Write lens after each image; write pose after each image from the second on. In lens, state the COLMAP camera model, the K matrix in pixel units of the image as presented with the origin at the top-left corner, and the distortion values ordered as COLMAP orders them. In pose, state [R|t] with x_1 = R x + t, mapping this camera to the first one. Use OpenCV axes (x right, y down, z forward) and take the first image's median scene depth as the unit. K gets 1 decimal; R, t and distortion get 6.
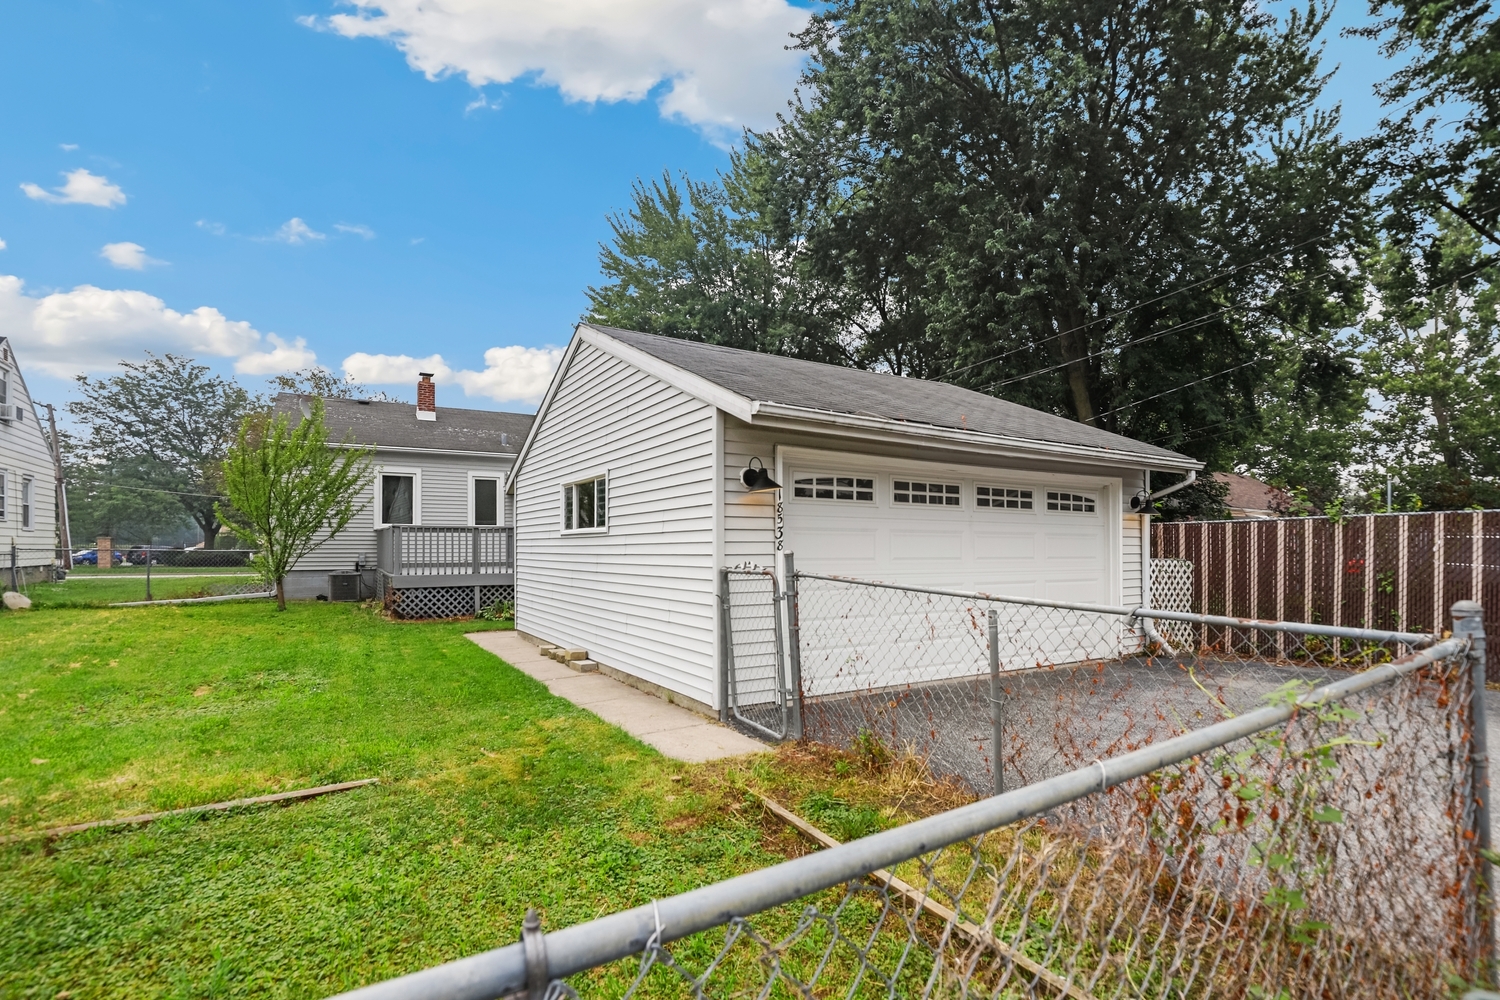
lens RADIAL K [[701.9, 0, 750.4], [0, 701.9, 534.7], [0, 0, 1]] dist [-0.019202, -0.000035]
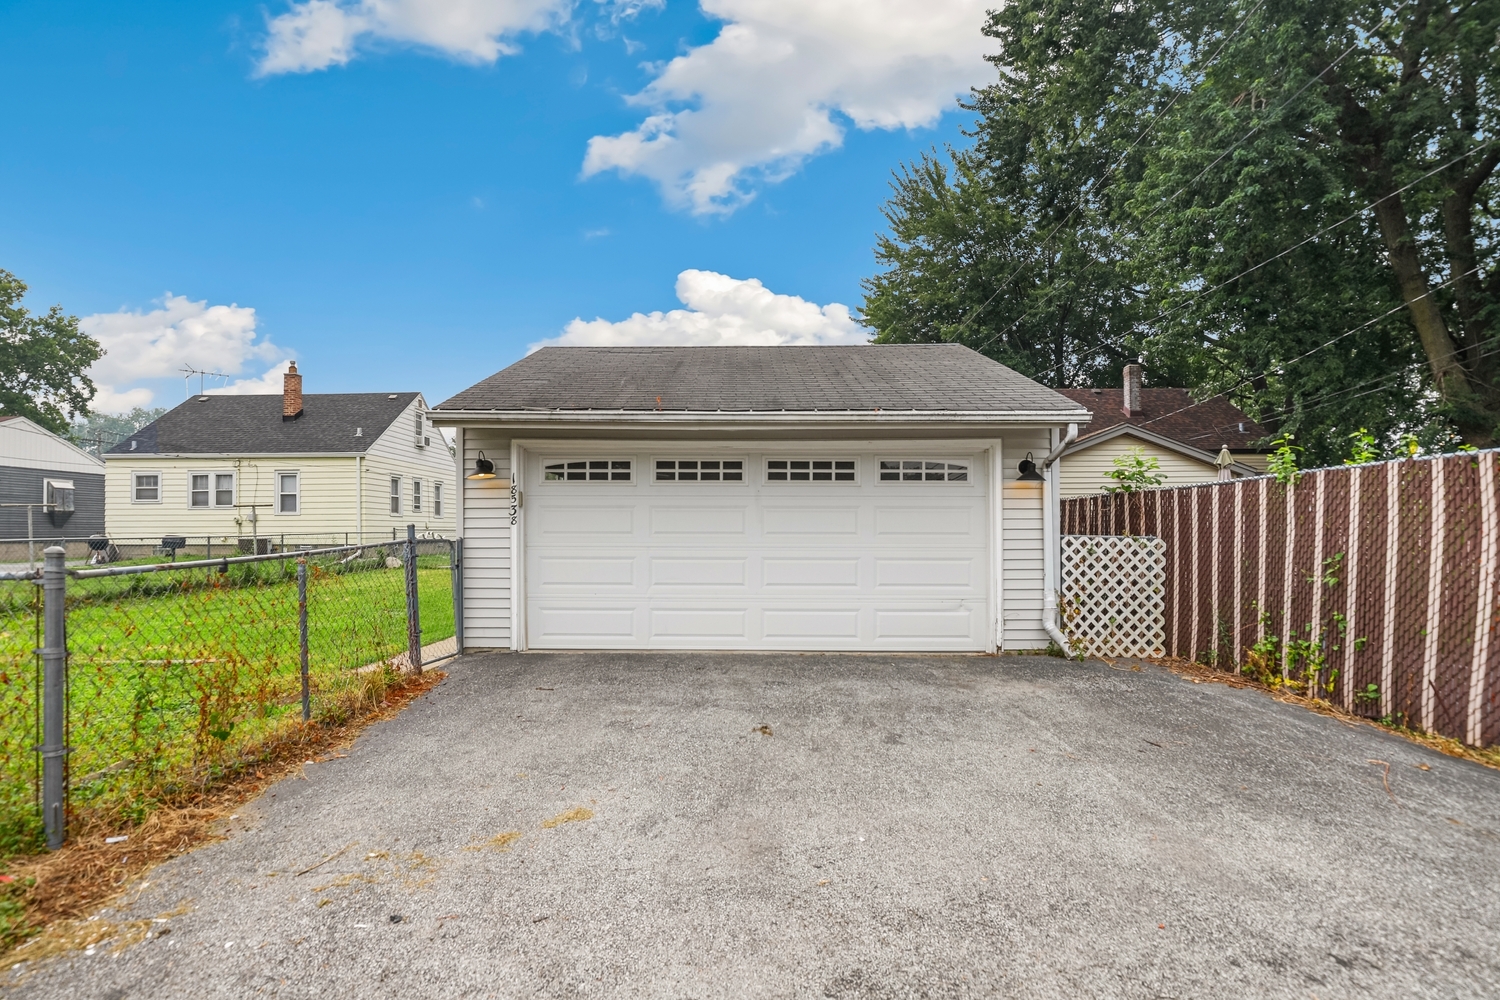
lens RADIAL K [[704.2, 0, 763.2], [0, 704.2, 506.8], [0, 0, 1]] dist [-0.018491, 0.000152]
pose [[0.848636, -0.019763, -0.528607, 0.746513], [0.011456, 0.999754, -0.018986, 0.013706], [0.528853, 0.010057, 0.848654, 0.134049]]
